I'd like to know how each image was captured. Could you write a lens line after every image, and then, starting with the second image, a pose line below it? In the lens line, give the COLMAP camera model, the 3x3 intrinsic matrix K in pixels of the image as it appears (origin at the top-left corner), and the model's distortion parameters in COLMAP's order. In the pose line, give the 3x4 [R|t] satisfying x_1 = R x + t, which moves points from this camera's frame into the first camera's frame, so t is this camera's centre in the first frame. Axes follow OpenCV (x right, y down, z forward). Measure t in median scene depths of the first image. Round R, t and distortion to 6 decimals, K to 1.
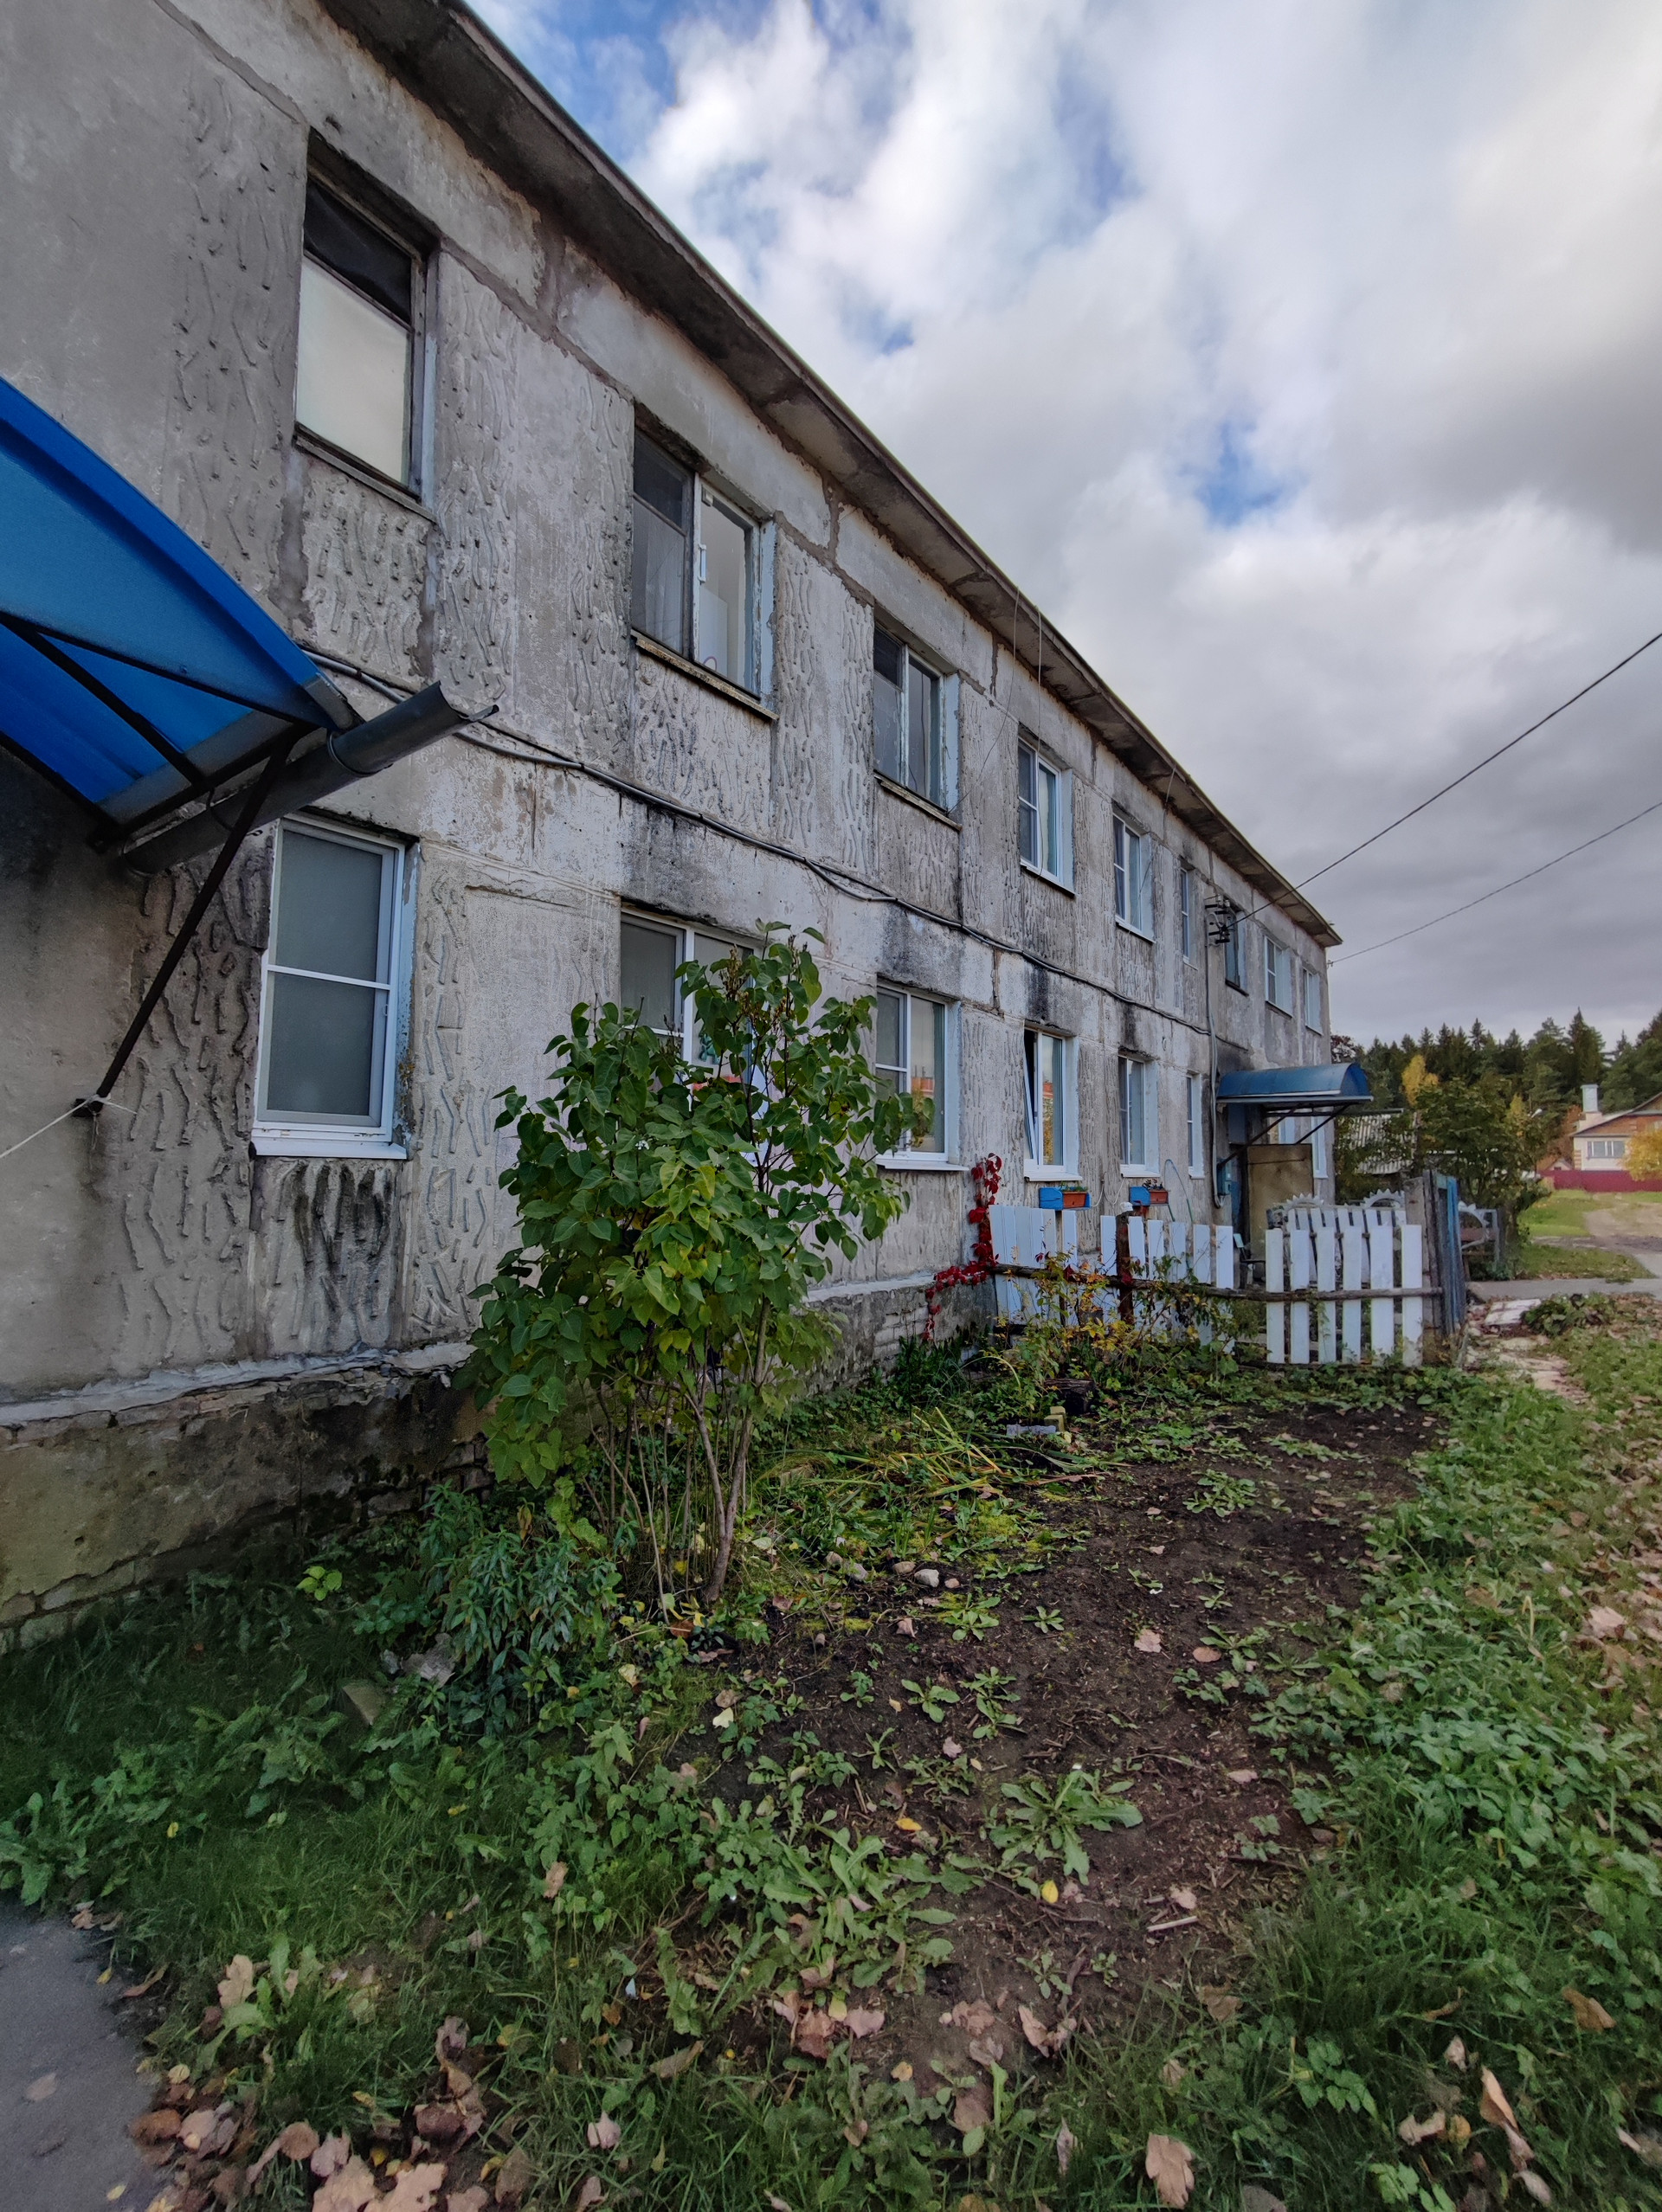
lens RADIAL K [[1000.2, 0, 831.0], [0, 1000.2, 1106.0], [0, 0, 1]] dist [0.001050, -0.006956]
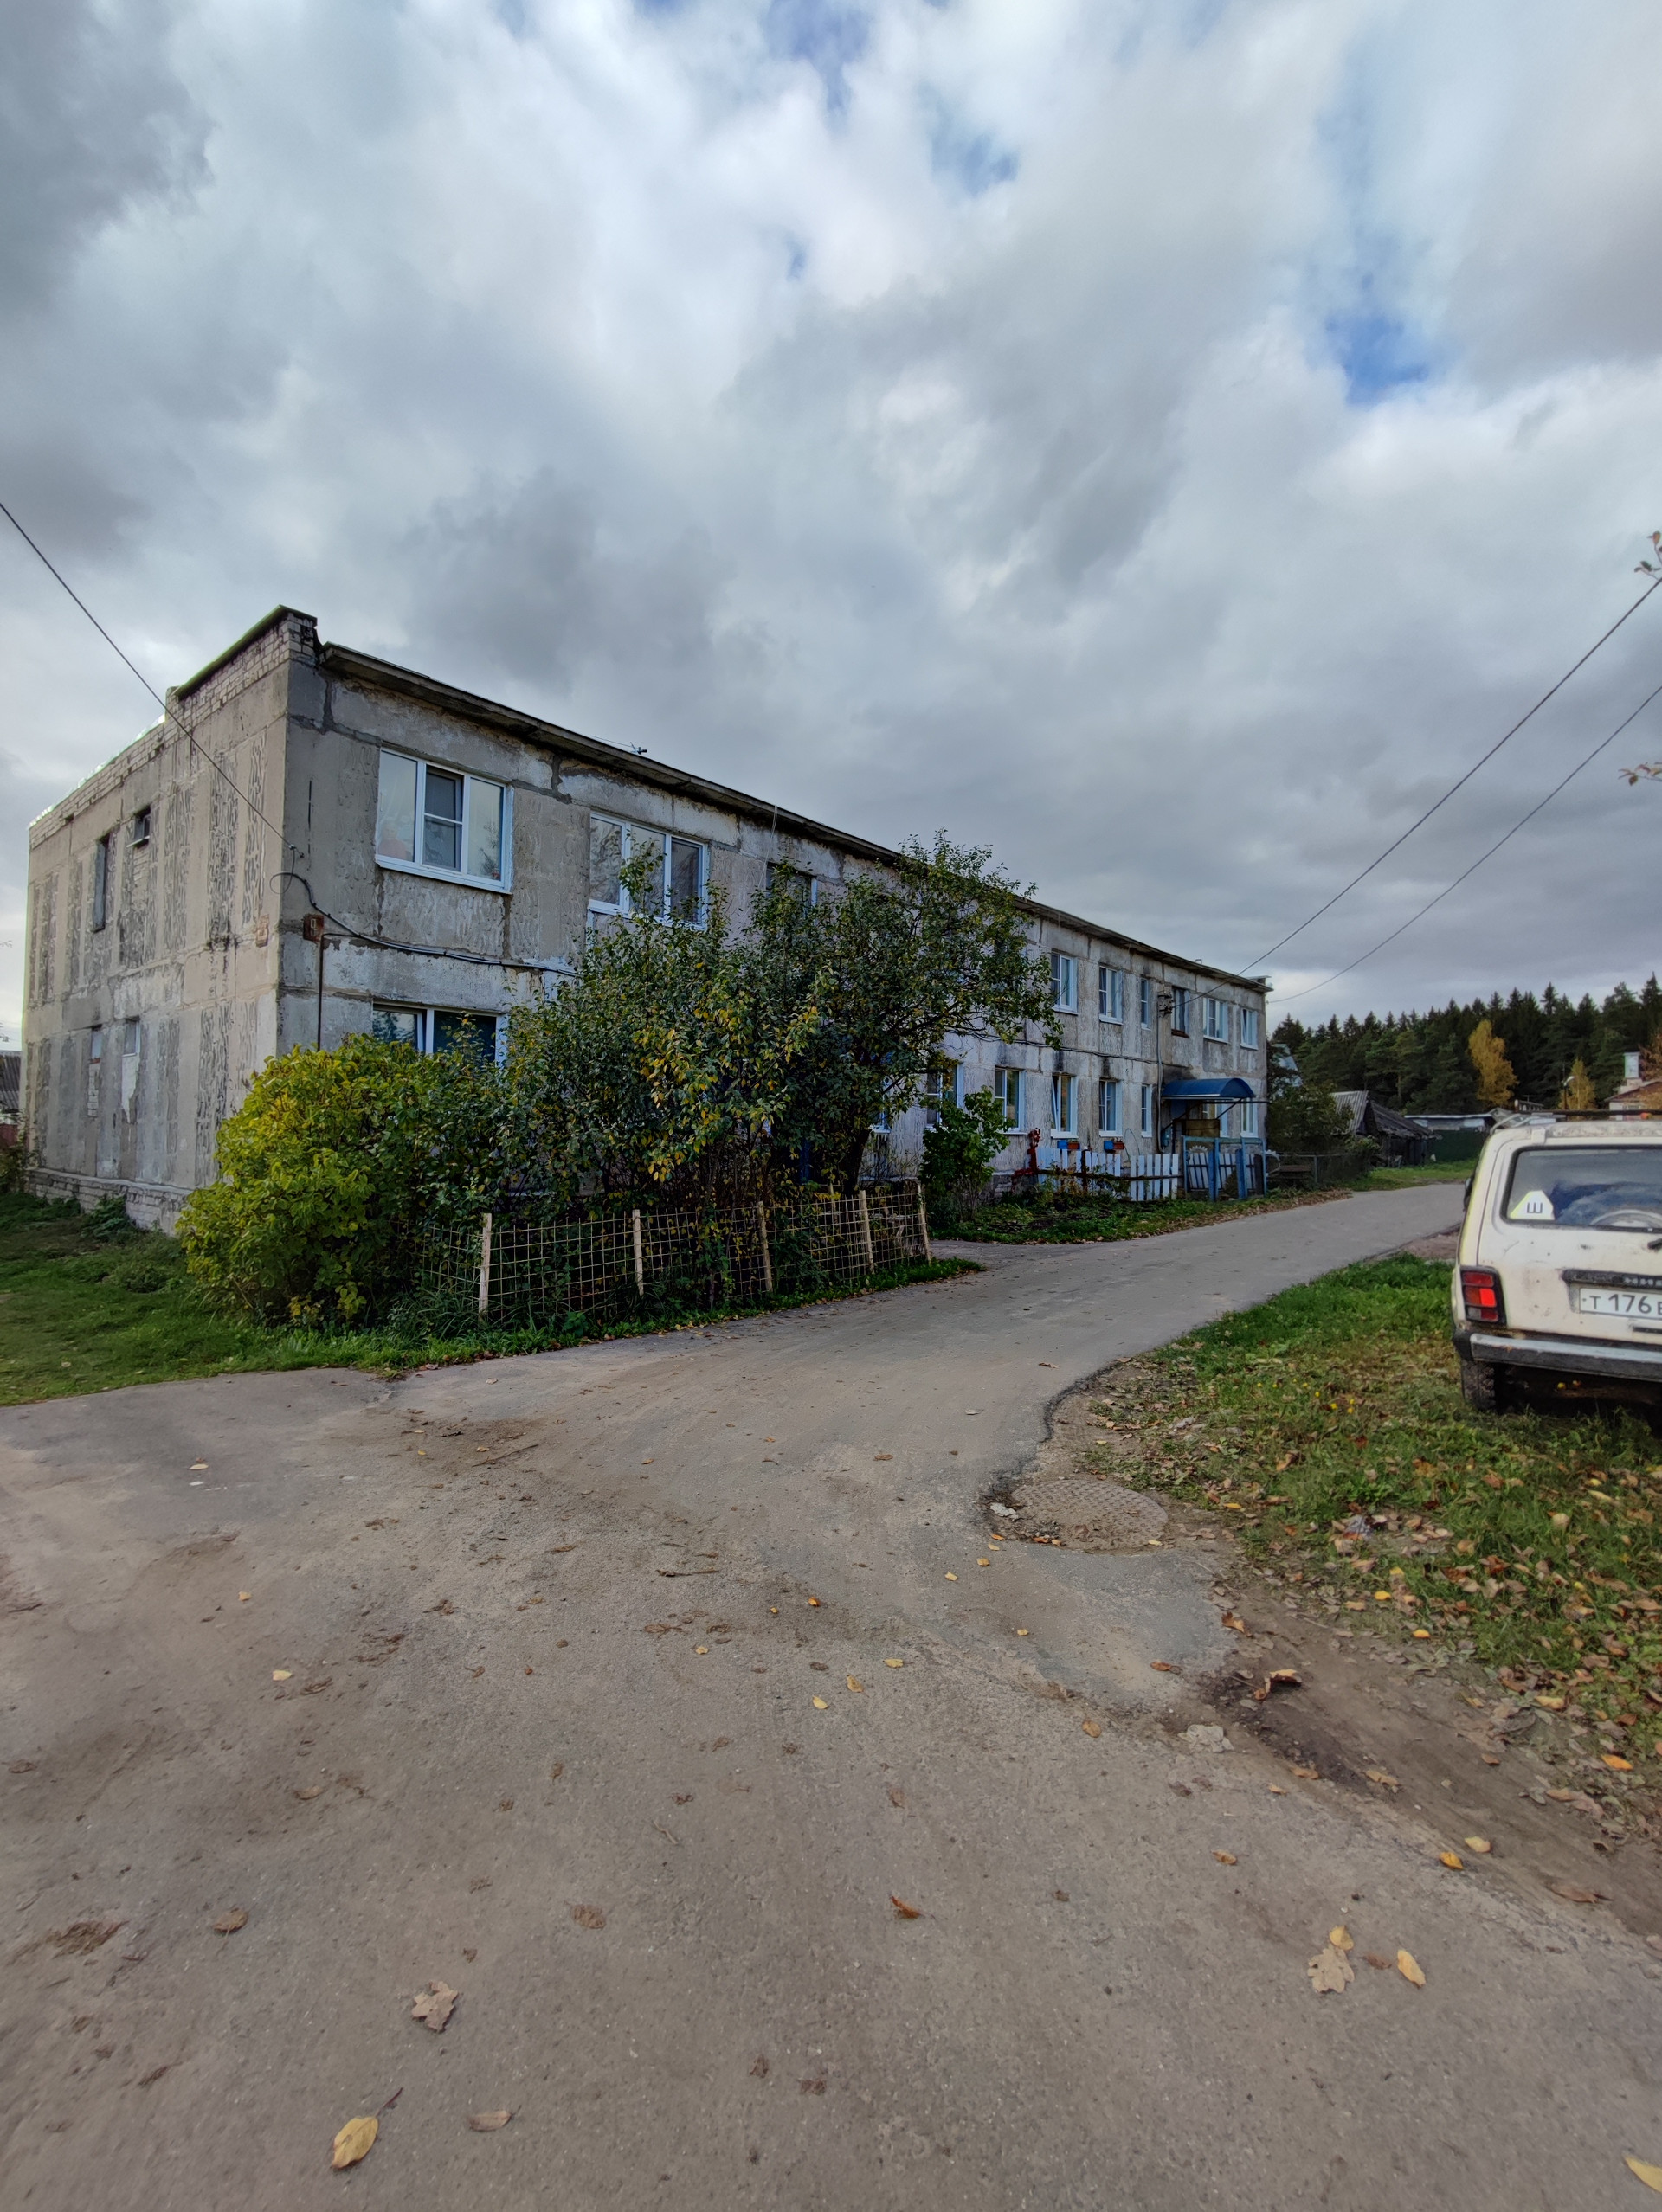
lens RADIAL K [[1000.2, 0, 831.0], [0, 1000.2, 1106.0], [0, 0, 1]] dist [0.001050, -0.006956]
pose [[0.997439, 0.005644, -0.071305, -0.188178], [-0.002544, 0.999051, 0.043490, -0.120519], [0.071483, -0.043197, 0.996506, -1.623988]]
